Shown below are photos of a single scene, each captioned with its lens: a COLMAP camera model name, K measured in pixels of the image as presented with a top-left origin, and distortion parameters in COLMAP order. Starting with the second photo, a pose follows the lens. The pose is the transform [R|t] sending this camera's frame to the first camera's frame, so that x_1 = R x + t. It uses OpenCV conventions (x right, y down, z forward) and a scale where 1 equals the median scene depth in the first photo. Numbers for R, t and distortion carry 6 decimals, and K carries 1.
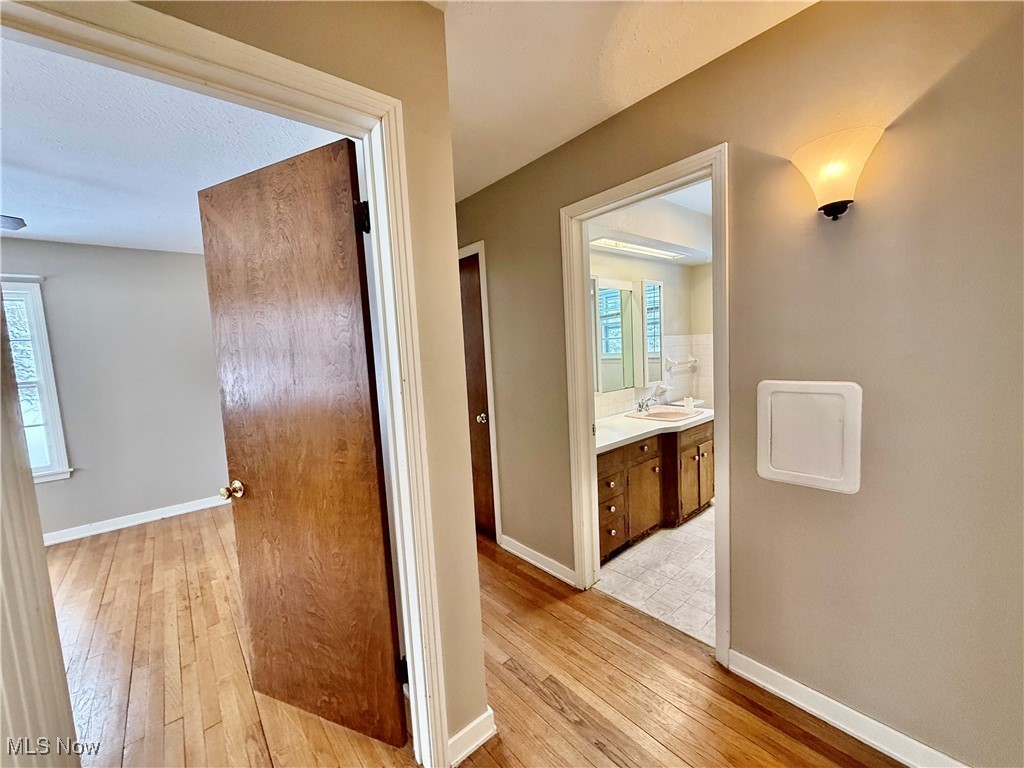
lens RADIAL K [[408.9, 0, 512.2], [0, 408.9, 385.7], [0, 0, 1]] dist [-0.000315, -0.000185]
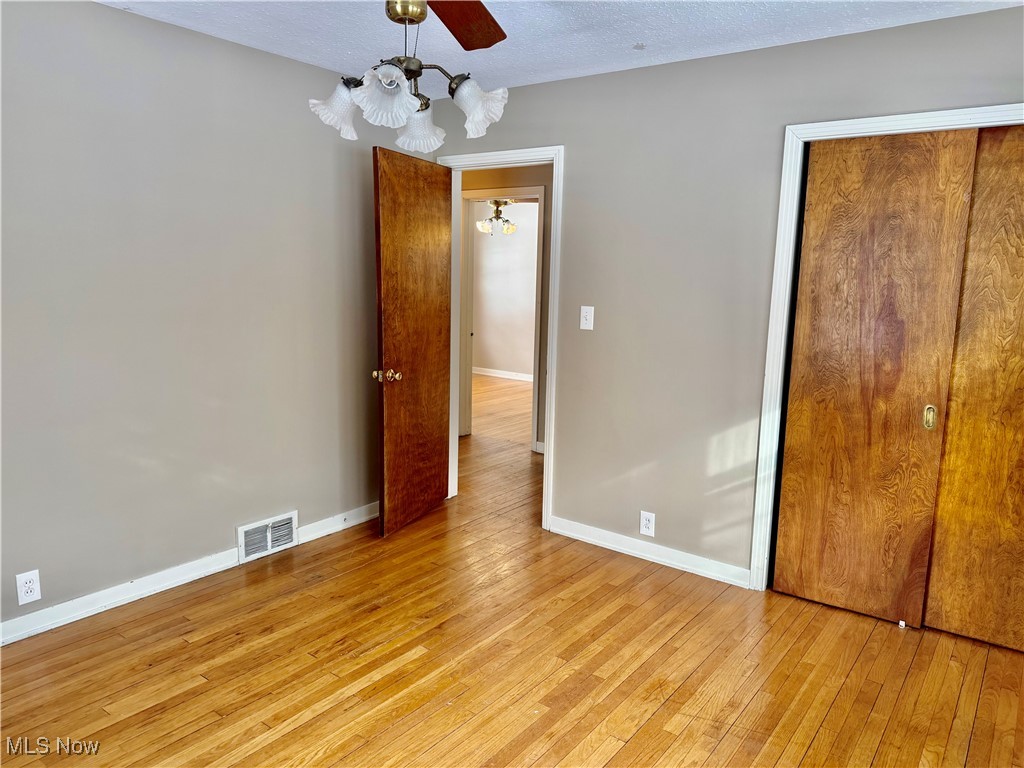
lens RADIAL K [[724.6, 0, 512.2], [0, 724.6, 383.5], [0, 0, 1]] dist [0.007156, 0.001809]
pose [[-0.209341, -0.112592, 0.971339, -1.976073], [0.075556, 0.988517, 0.130866, -0.009651], [-0.974919, 0.100786, -0.198430, 0.760355]]
